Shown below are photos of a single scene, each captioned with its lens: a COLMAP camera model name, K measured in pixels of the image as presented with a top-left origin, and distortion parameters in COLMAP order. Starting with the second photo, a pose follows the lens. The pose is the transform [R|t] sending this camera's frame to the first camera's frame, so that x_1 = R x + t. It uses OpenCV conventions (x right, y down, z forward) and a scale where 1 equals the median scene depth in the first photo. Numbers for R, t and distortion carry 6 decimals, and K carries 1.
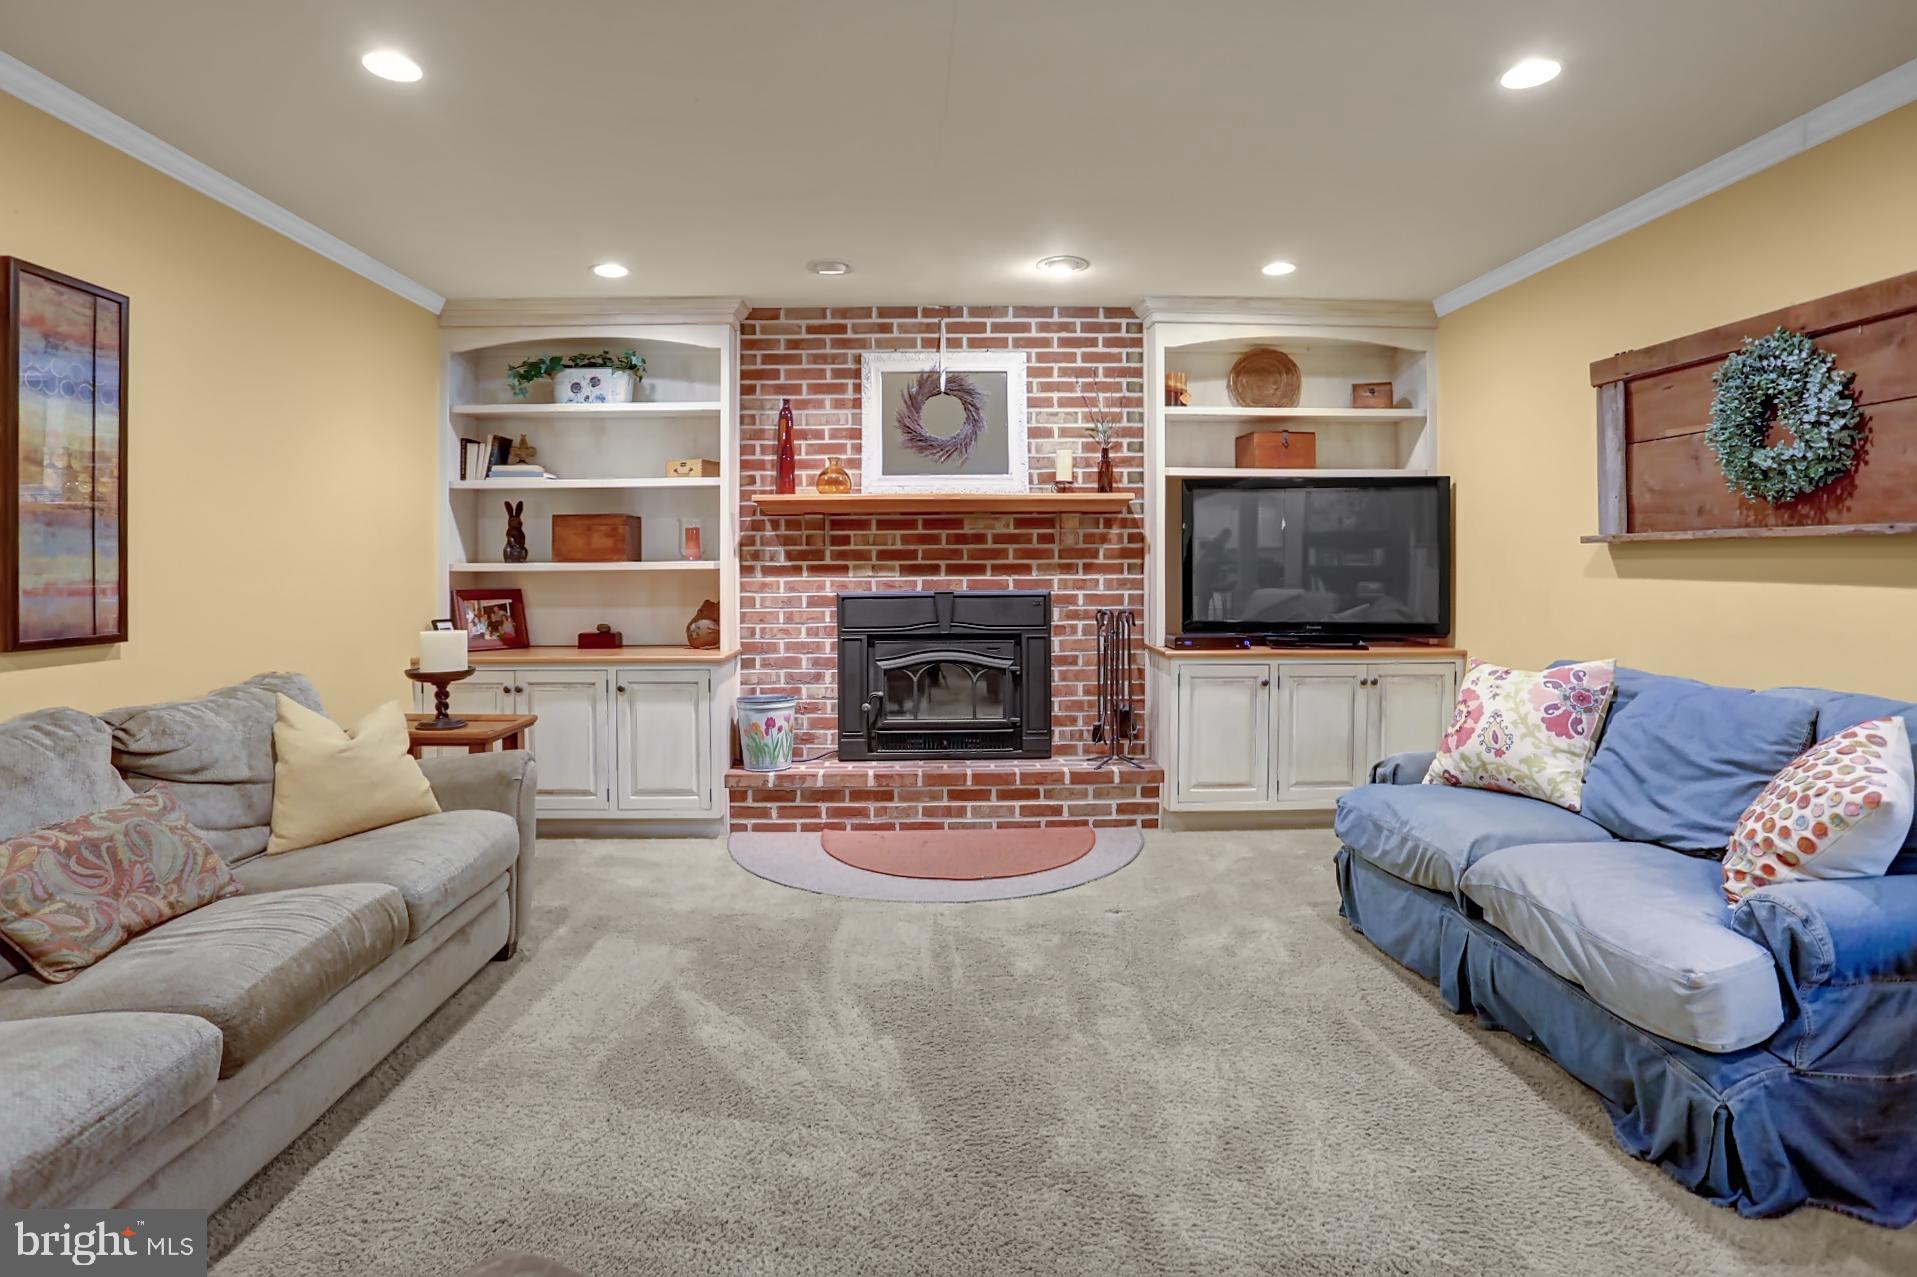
lens RADIAL K [[945.2, 0, 952.3], [0, 945.2, 577.2], [0, 0, 1]] dist [-0.068862, 0.000428]
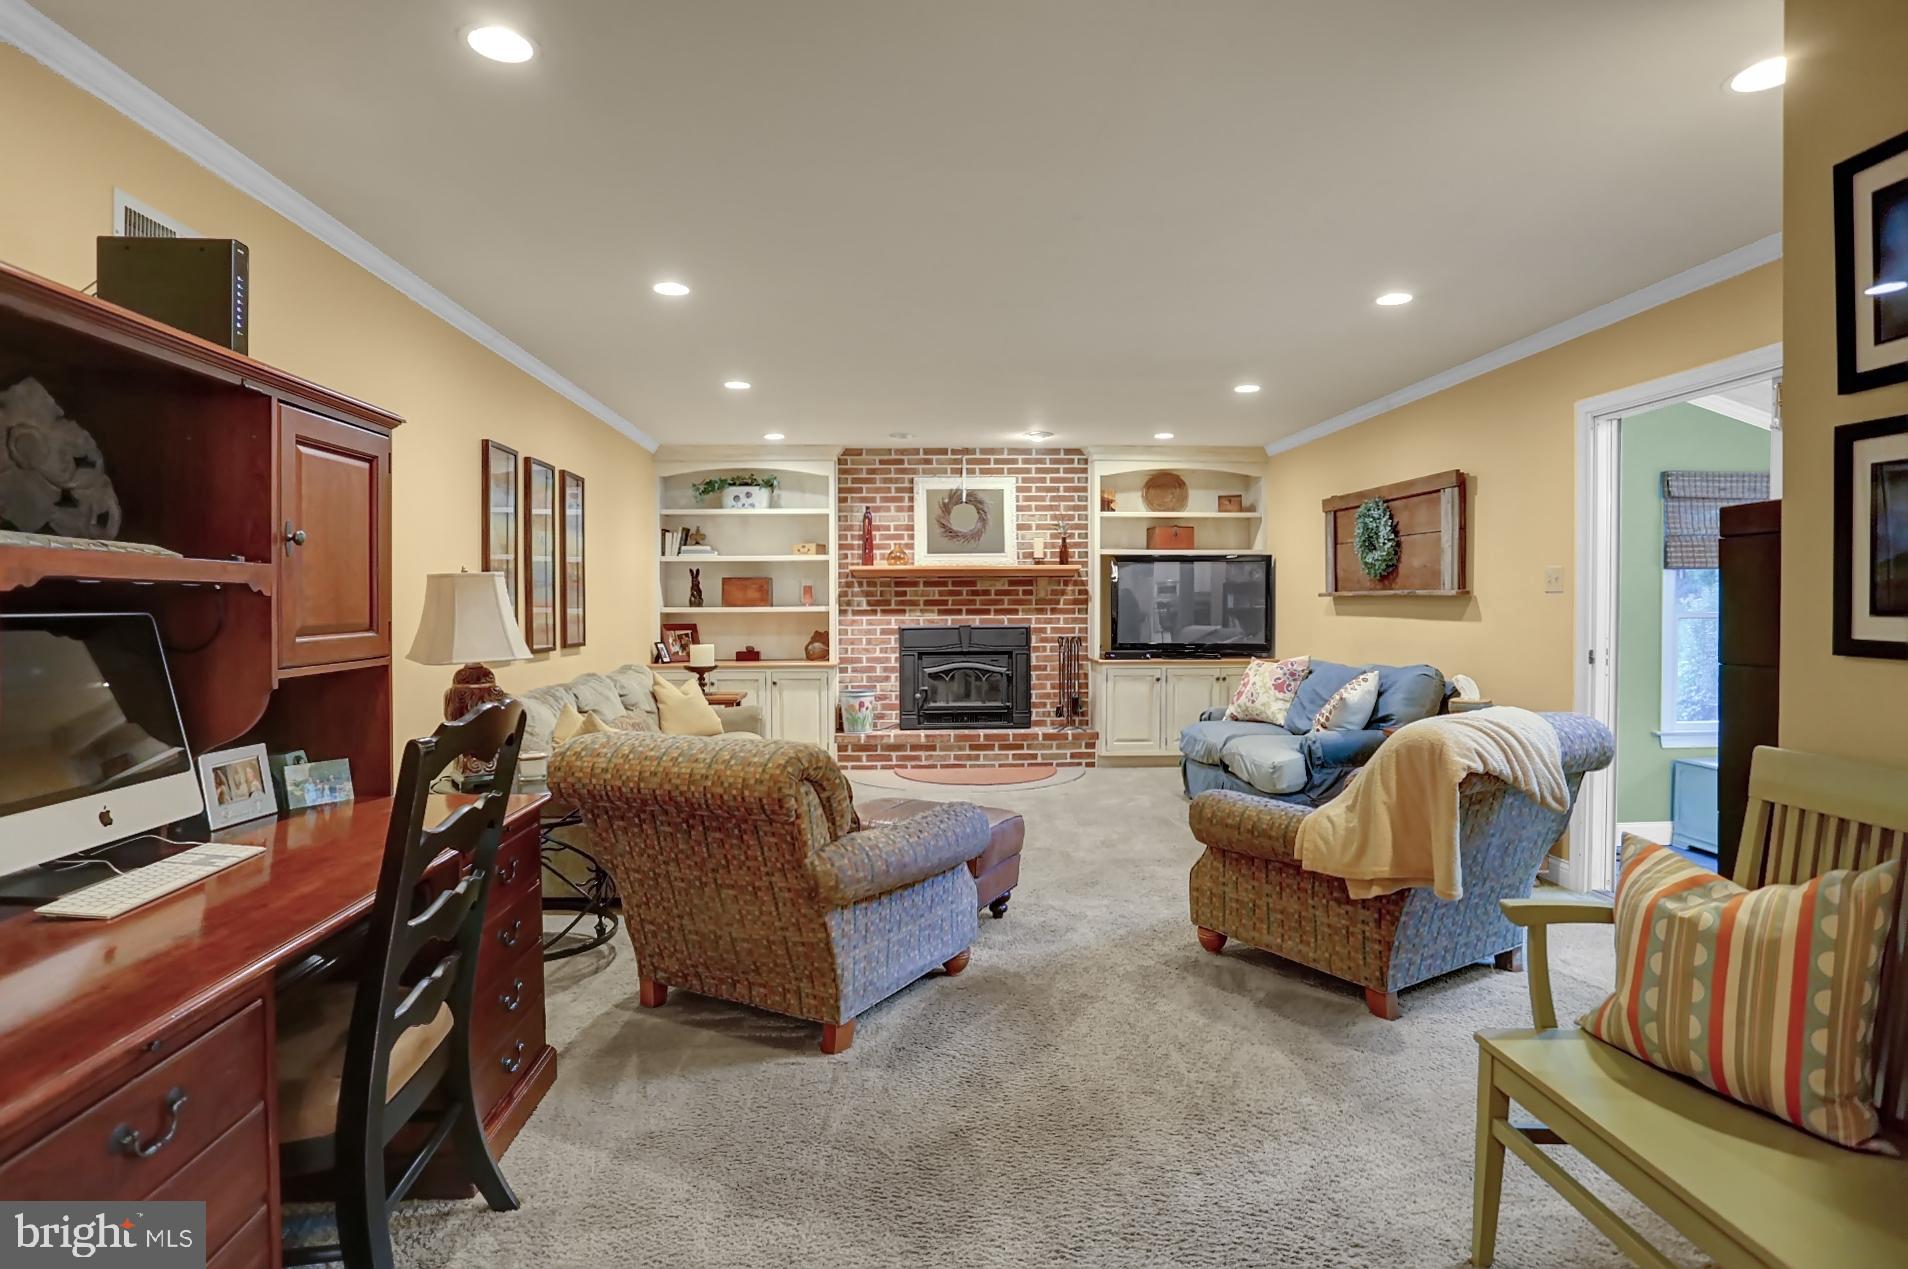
lens RADIAL K [[1097.1, 0, 954.0], [0, 1097.1, 634.5], [0, 0, 1]] dist [-0.001144, -0.000044]
pose [[0.999417, -0.000998, 0.034134, -0.092007], [0.000634, 0.999943, 0.010665, 0.010868], [-0.034143, -0.010637, 0.999360, -0.886010]]
